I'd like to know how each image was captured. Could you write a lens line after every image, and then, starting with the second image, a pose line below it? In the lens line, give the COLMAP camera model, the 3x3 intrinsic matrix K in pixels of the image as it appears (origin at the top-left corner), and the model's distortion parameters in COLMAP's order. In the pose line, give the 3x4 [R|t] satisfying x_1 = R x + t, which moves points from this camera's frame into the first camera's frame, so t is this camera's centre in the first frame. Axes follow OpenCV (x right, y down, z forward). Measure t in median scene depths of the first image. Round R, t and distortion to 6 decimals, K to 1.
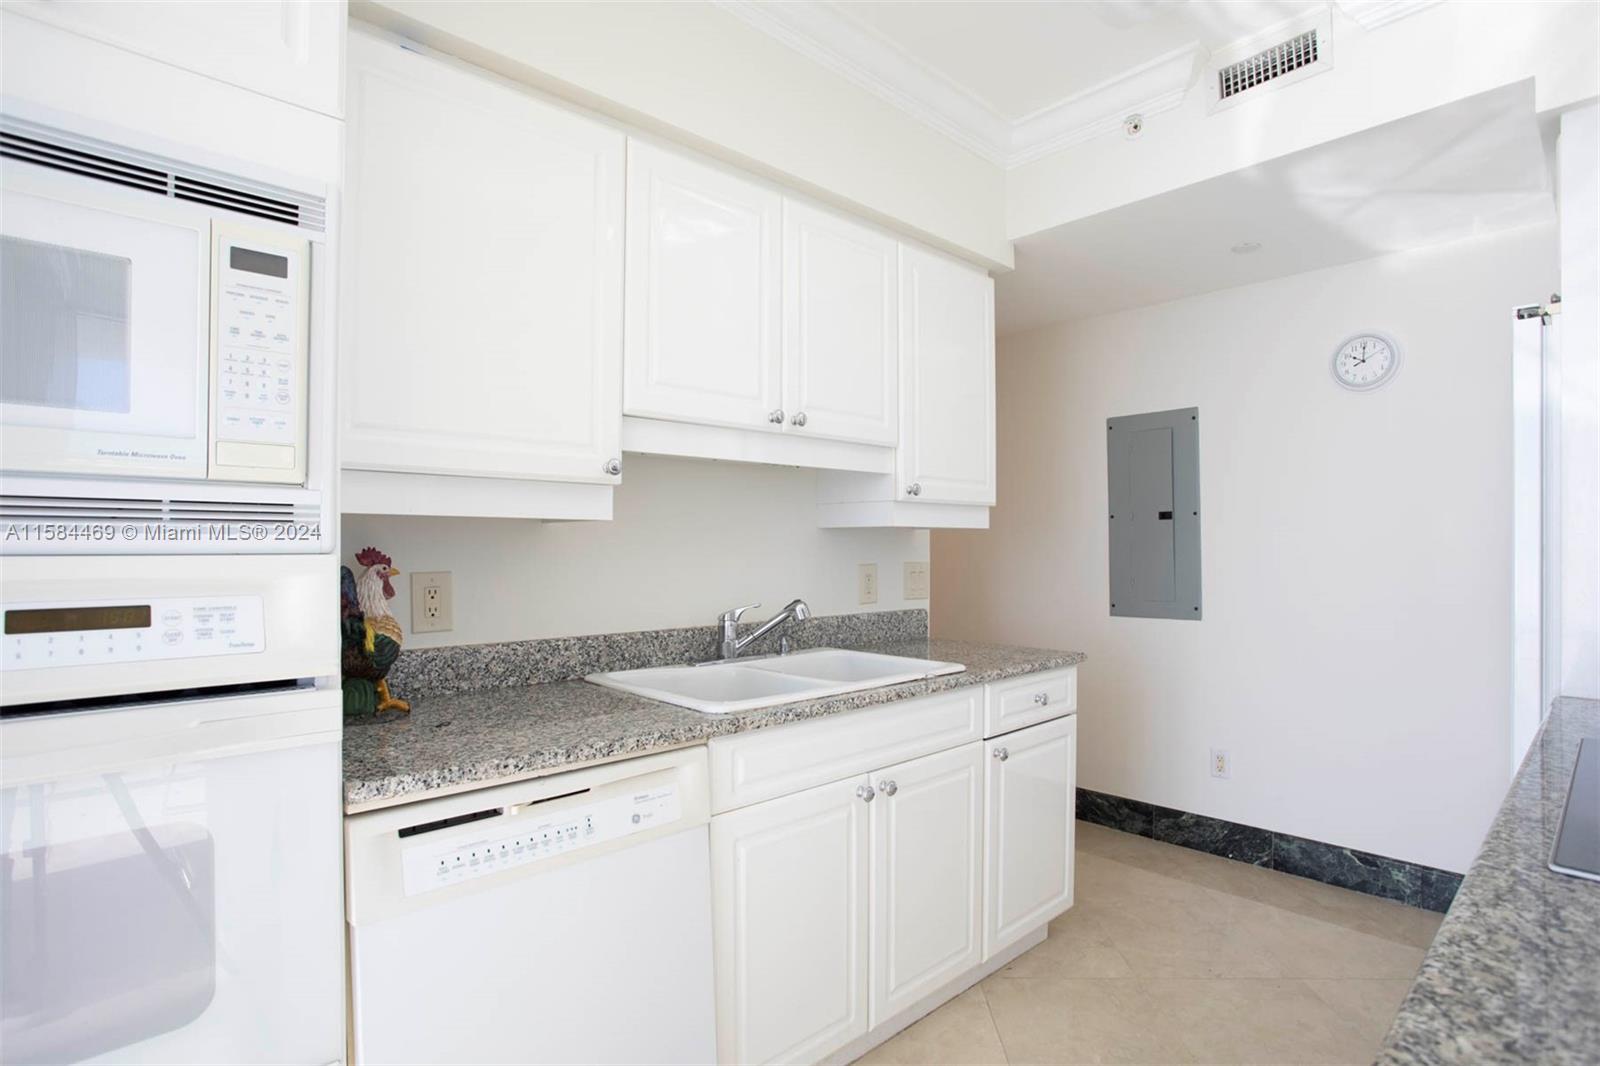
lens RADIAL K [[815.3, 0, 756.9], [0, 815.3, 545.8], [0, 0, 1]] dist [-0.076525, 0.040936]
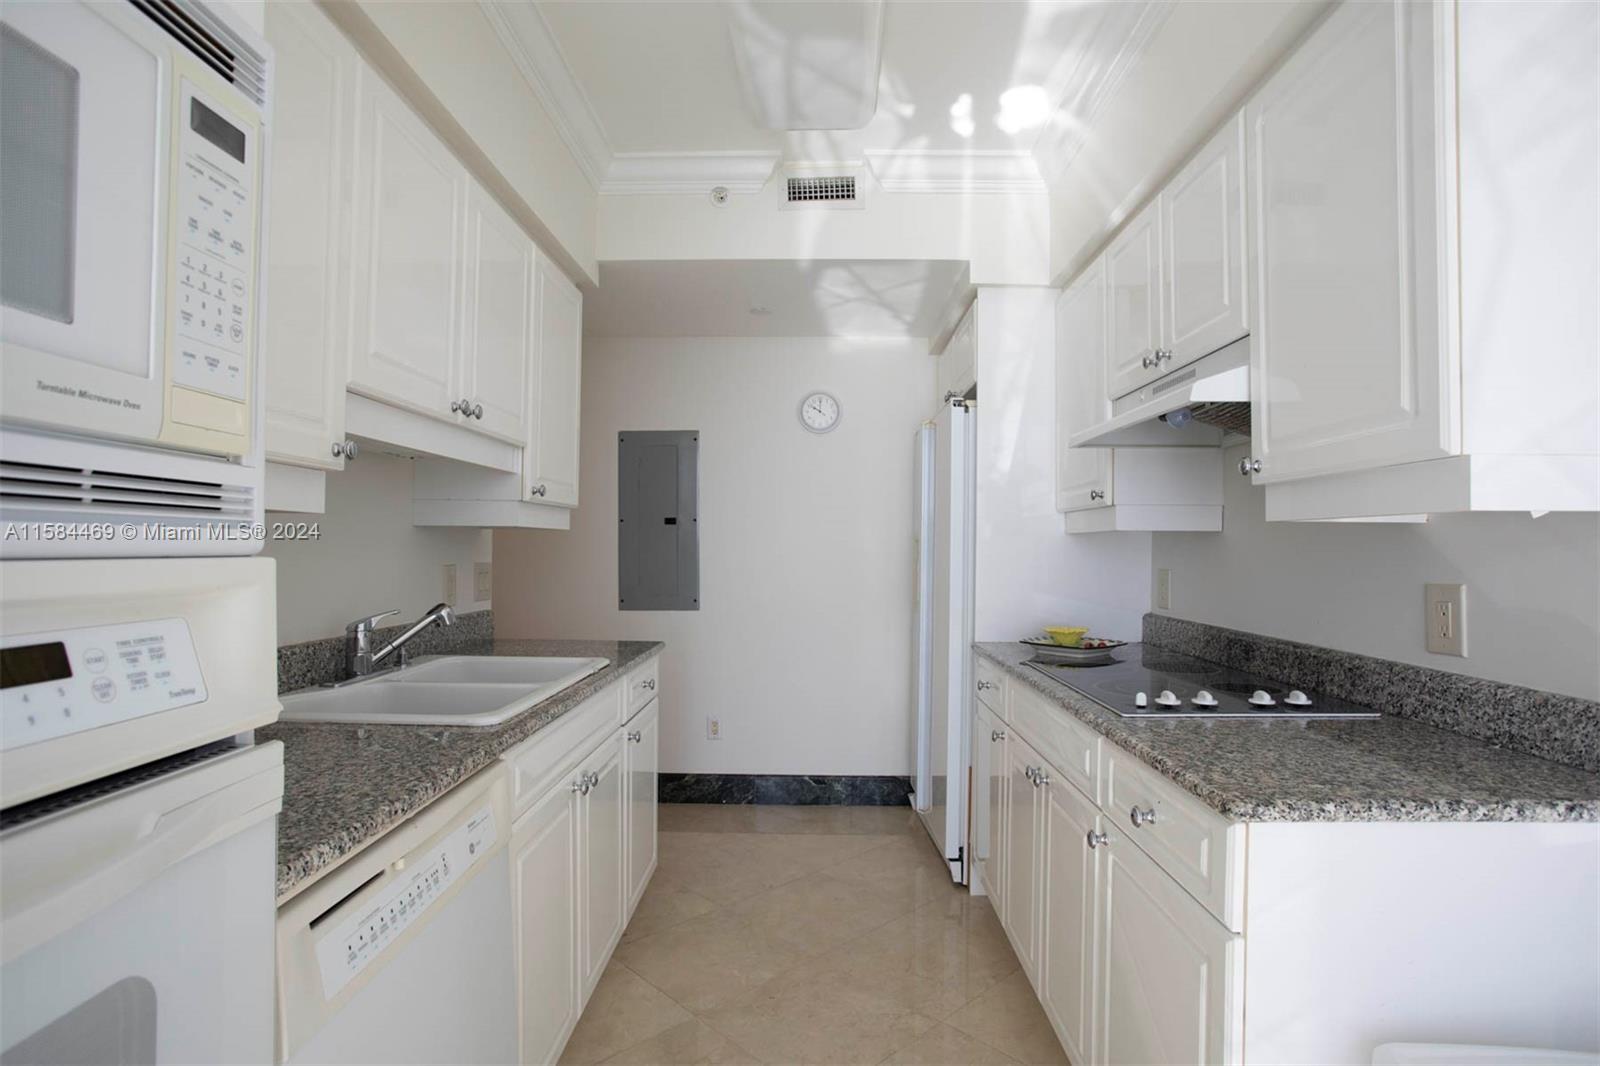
lens RADIAL K [[822.2, 0, 814.7], [0, 822.2, 544.1], [0, 0, 1]] dist [-0.054628, 0.027263]
pose [[0.677473, 0.011358, 0.735460, -0.344738], [-0.011312, 0.999923, -0.005022, -0.001334], [-0.735461, -0.004917, 0.677550, 0.066355]]
